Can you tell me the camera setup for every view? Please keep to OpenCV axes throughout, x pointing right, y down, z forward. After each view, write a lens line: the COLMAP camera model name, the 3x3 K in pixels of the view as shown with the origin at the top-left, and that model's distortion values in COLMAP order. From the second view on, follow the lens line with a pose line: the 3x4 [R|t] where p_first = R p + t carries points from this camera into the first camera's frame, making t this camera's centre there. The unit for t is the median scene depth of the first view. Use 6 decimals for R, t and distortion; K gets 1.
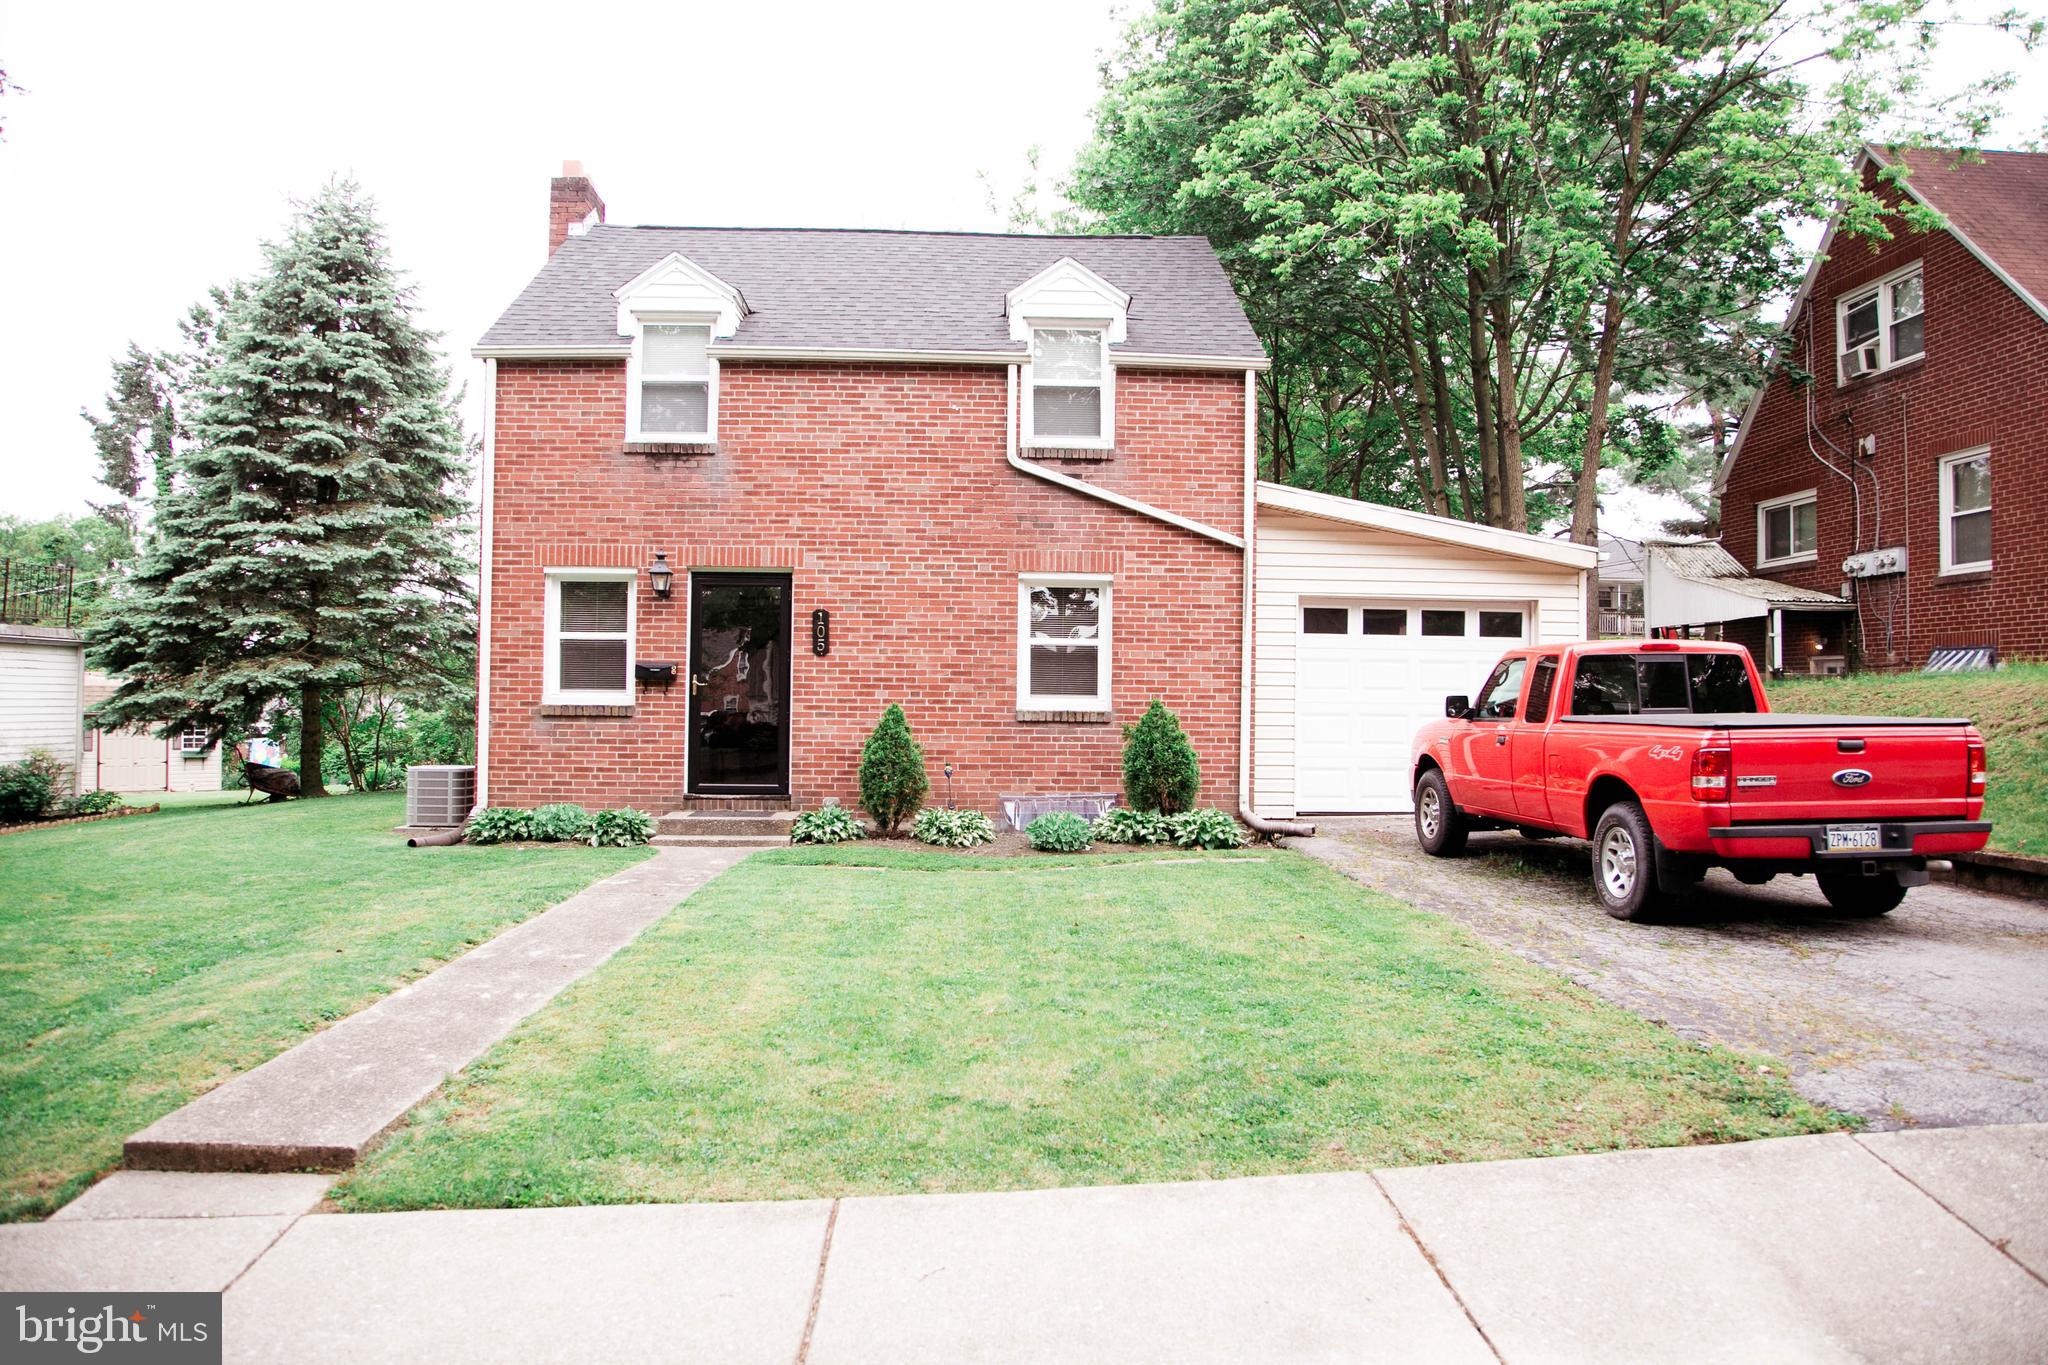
lens RADIAL K [[1382.3, 0, 1024.0], [0, 1382.3, 682.5], [0, 0, 1]] dist [-0.127389, 0.078483]
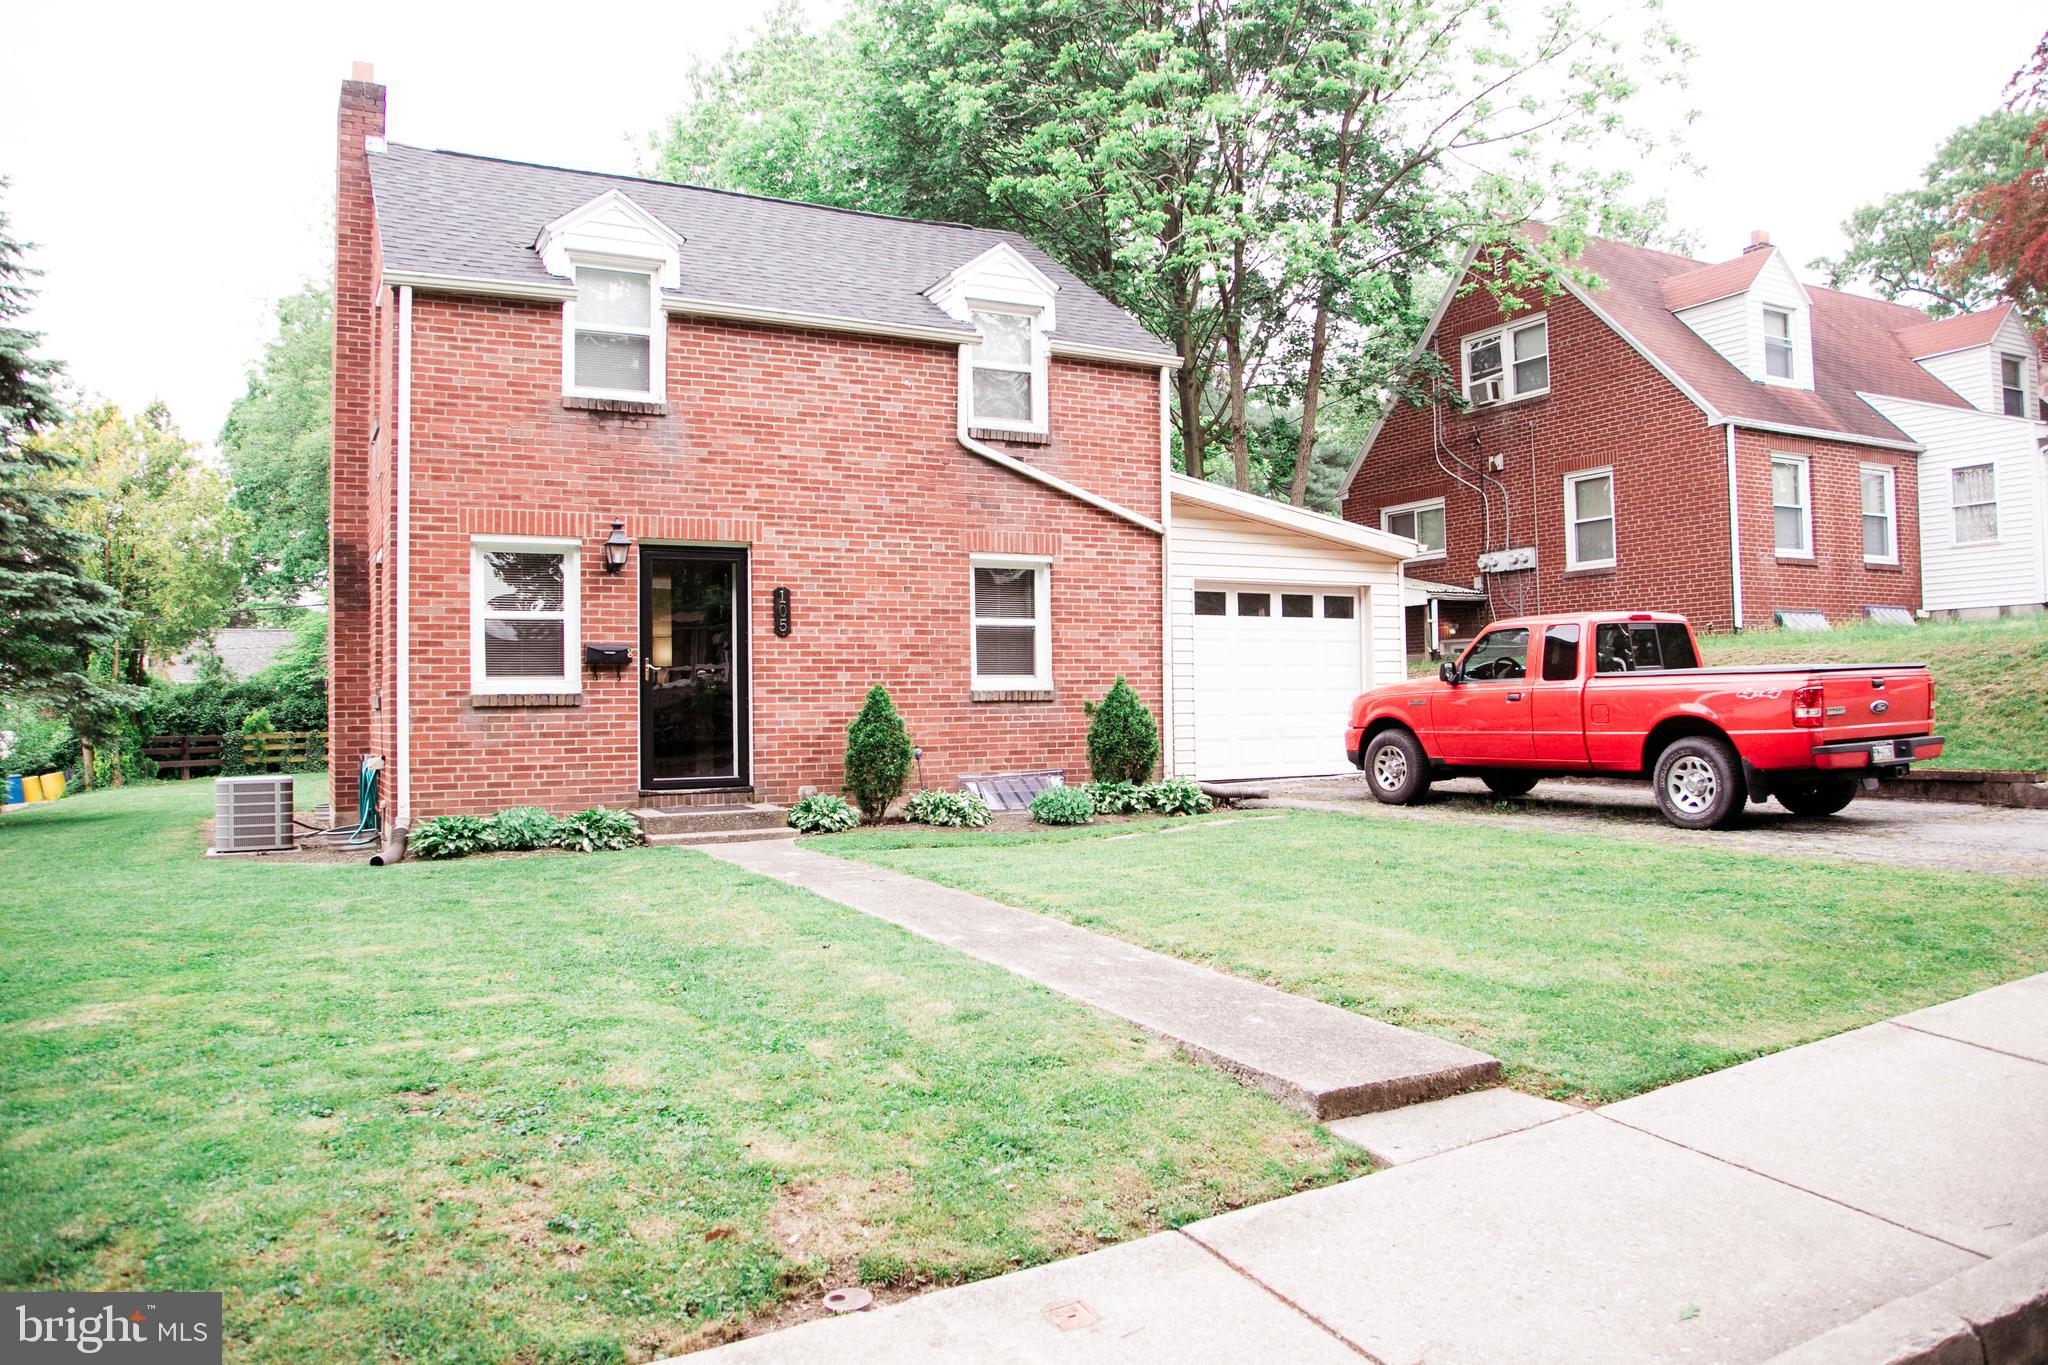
lens RADIAL K [[1427.0, 0, 1023.1], [0, 1427.0, 659.9], [0, 0, 1]] dist [-0.121496, 0.078886]
pose [[0.905892, -0.011401, 0.423356, -0.408576], [0.019943, 0.999677, -0.015752, 0.015123], [-0.423039, 0.022712, 0.905827, 0.052004]]
